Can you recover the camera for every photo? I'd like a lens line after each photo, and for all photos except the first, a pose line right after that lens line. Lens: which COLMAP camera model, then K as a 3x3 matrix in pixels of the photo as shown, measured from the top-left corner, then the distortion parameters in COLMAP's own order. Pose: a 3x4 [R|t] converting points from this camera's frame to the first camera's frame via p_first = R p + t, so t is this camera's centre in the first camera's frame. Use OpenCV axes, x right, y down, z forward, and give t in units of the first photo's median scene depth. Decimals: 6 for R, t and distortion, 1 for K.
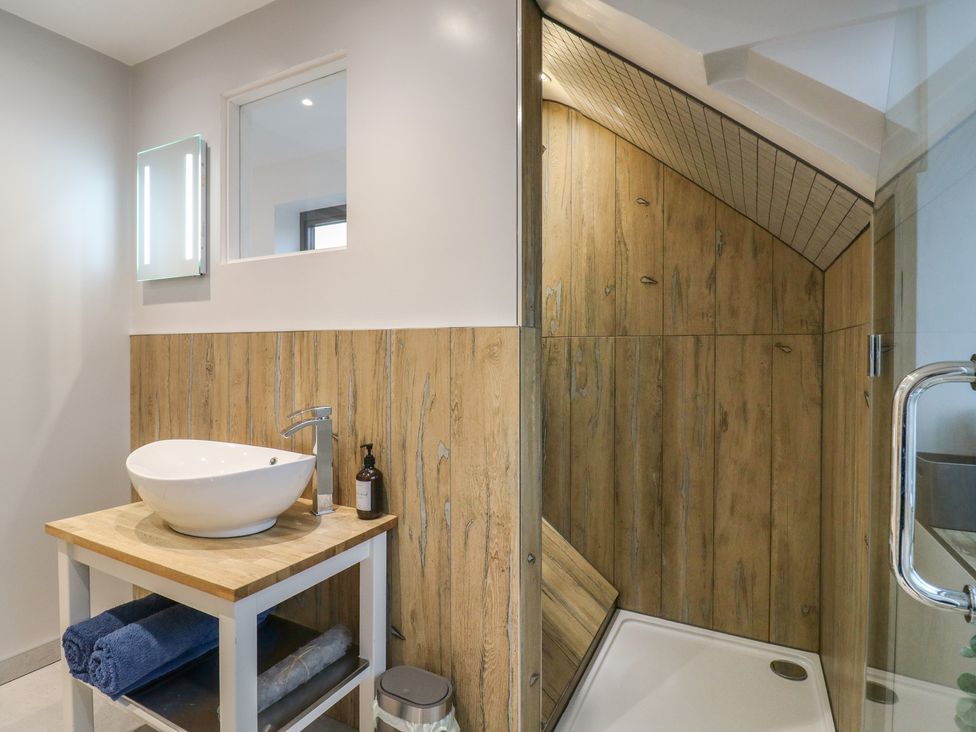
lens RADIAL K [[538.1, 0, 494.1], [0, 538.1, 356.5], [0, 0, 1]] dist [0.001719, -0.015709]
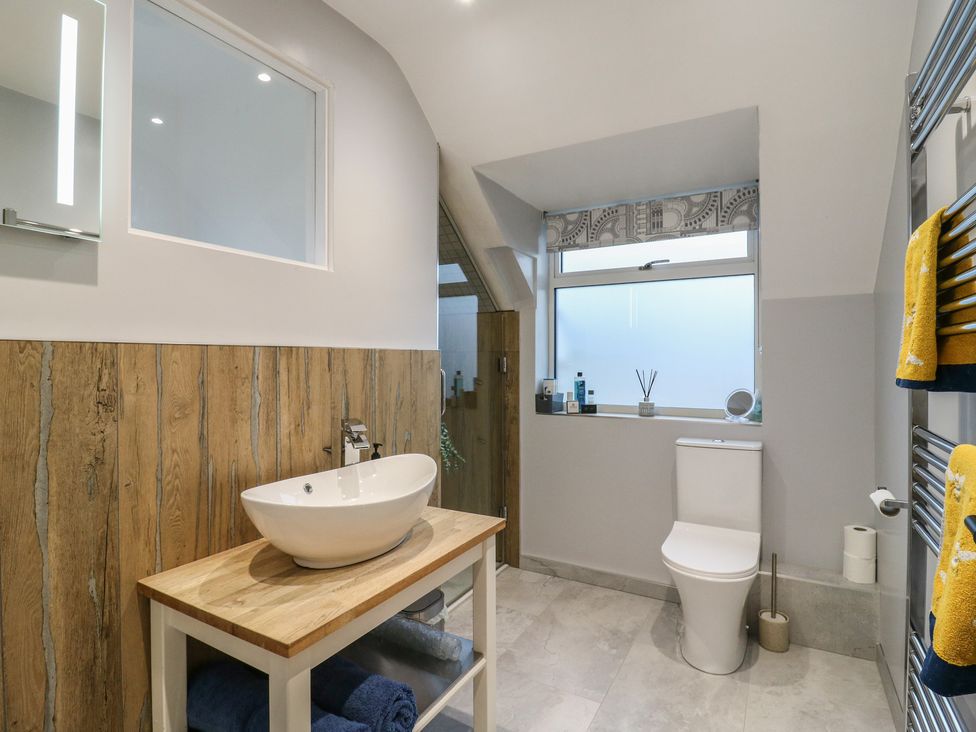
lens RADIAL K [[538.1, 0, 494.1], [0, 538.1, 356.5], [0, 0, 1]] dist [0.001719, -0.015709]
pose [[-0.003253, 0.015528, 0.999874, -1.359862], [0.037964, 0.999161, -0.015393, -0.003157], [-0.999274, 0.037909, -0.003840, 0.688826]]
